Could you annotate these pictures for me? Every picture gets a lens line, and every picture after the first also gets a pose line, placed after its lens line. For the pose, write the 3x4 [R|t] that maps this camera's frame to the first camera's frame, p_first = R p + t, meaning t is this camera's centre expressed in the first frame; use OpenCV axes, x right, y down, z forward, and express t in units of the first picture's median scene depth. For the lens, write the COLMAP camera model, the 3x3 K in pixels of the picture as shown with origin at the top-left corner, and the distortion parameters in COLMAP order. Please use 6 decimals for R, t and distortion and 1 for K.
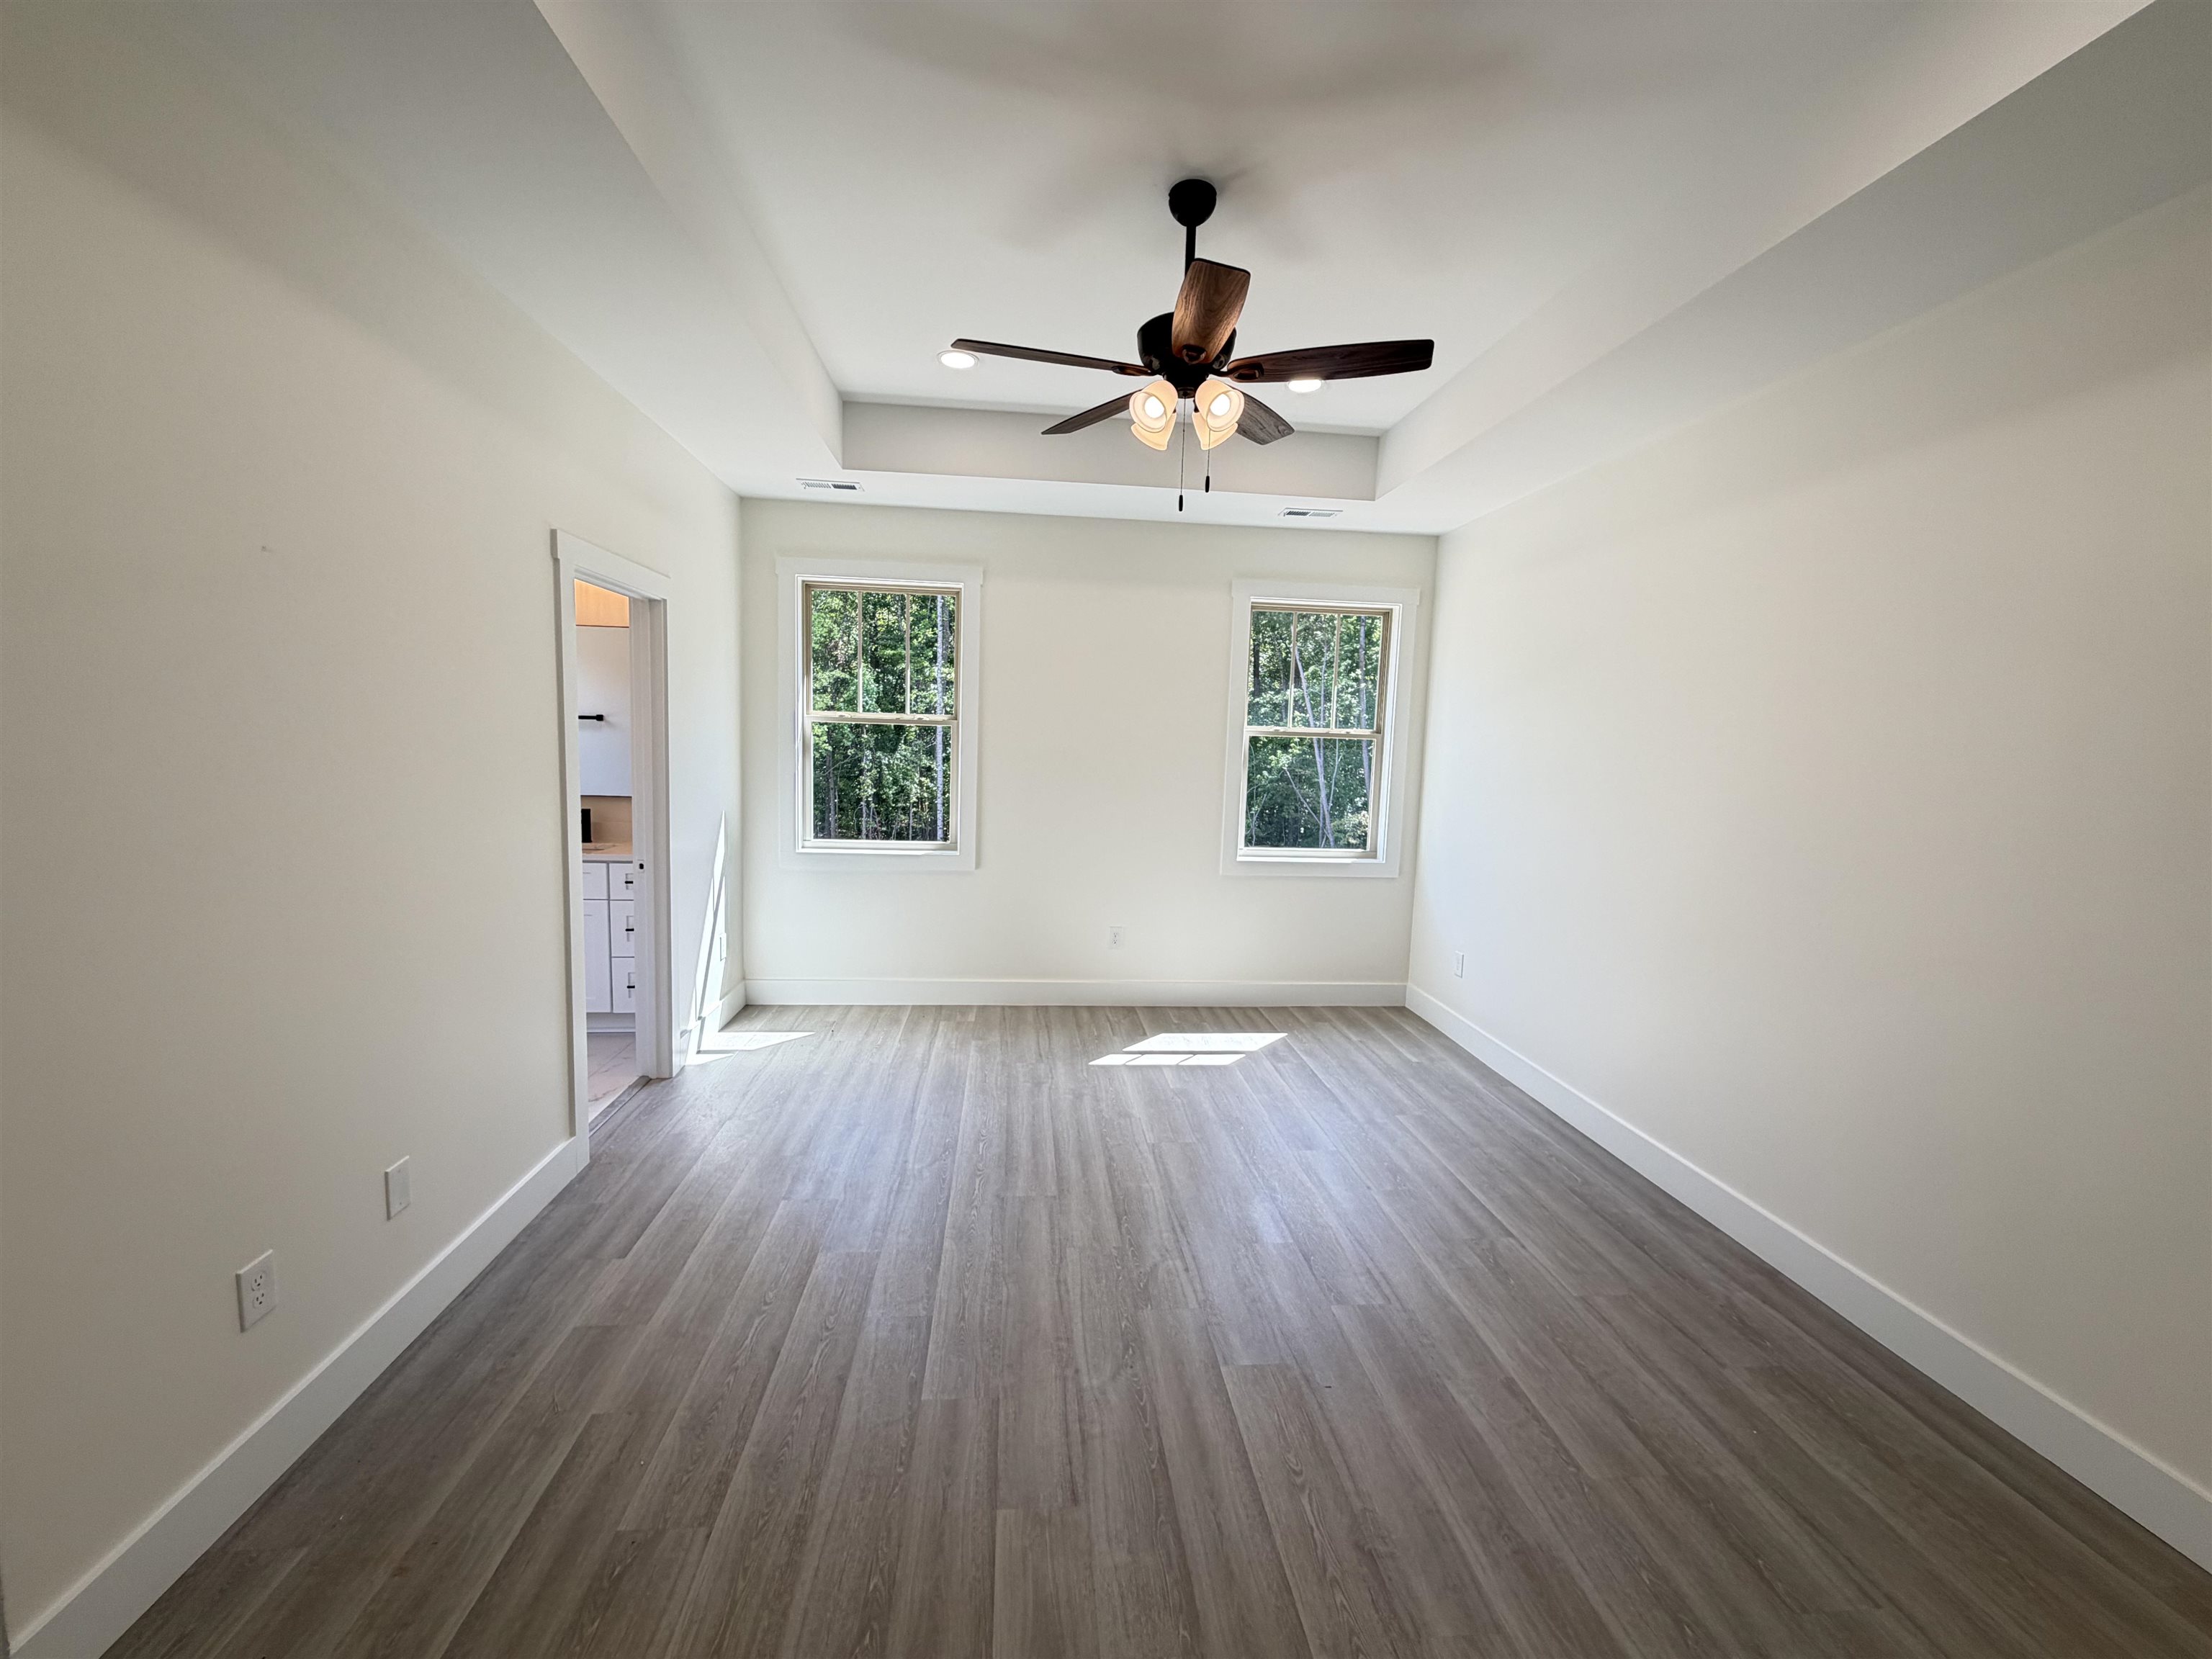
lens RADIAL K [[884.0, 0, 1099.1], [0, 884.0, 828.1], [0, 0, 1]] dist [-0.000644, 0.000293]
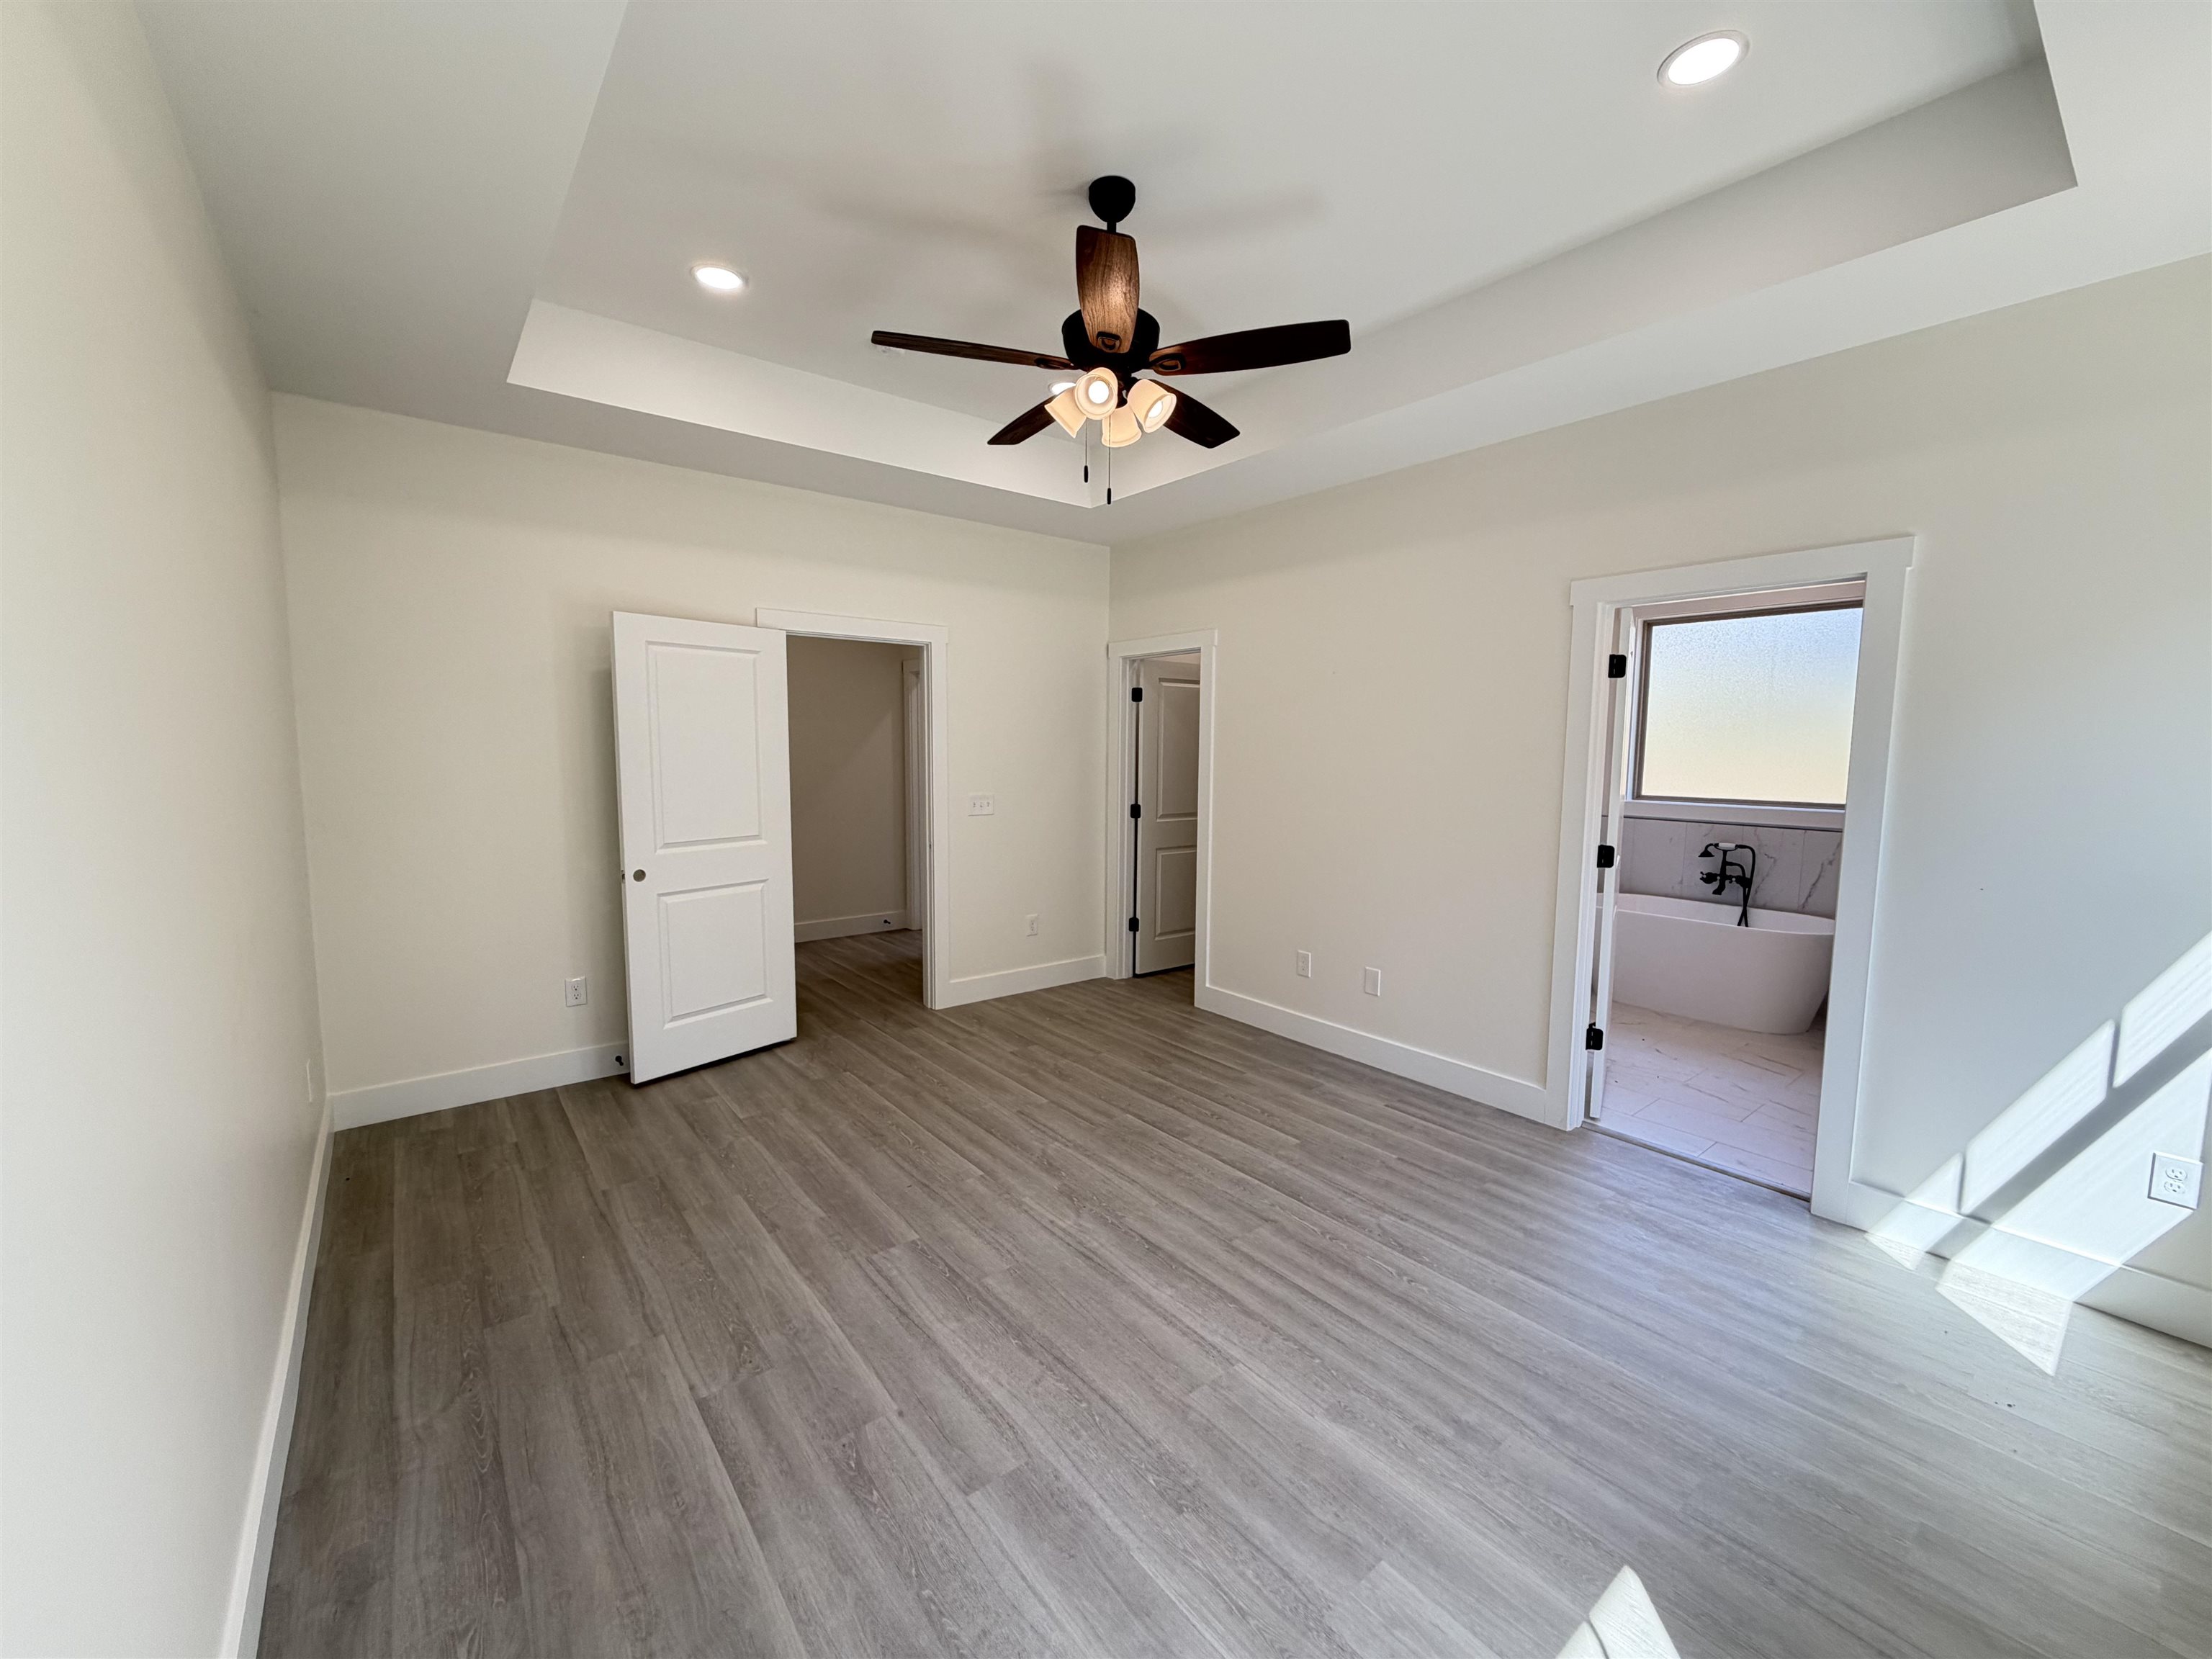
lens RADIAL K [[884.0, 0, 1099.1], [0, 884.0, 828.1], [0, 0, 1]] dist [-0.000644, 0.000293]
pose [[-0.839120, 0.012386, -0.543805, 0.586612], [-0.091478, 0.982288, 0.163528, -0.144133], [0.536199, 0.186966, -0.823125, 1.697745]]
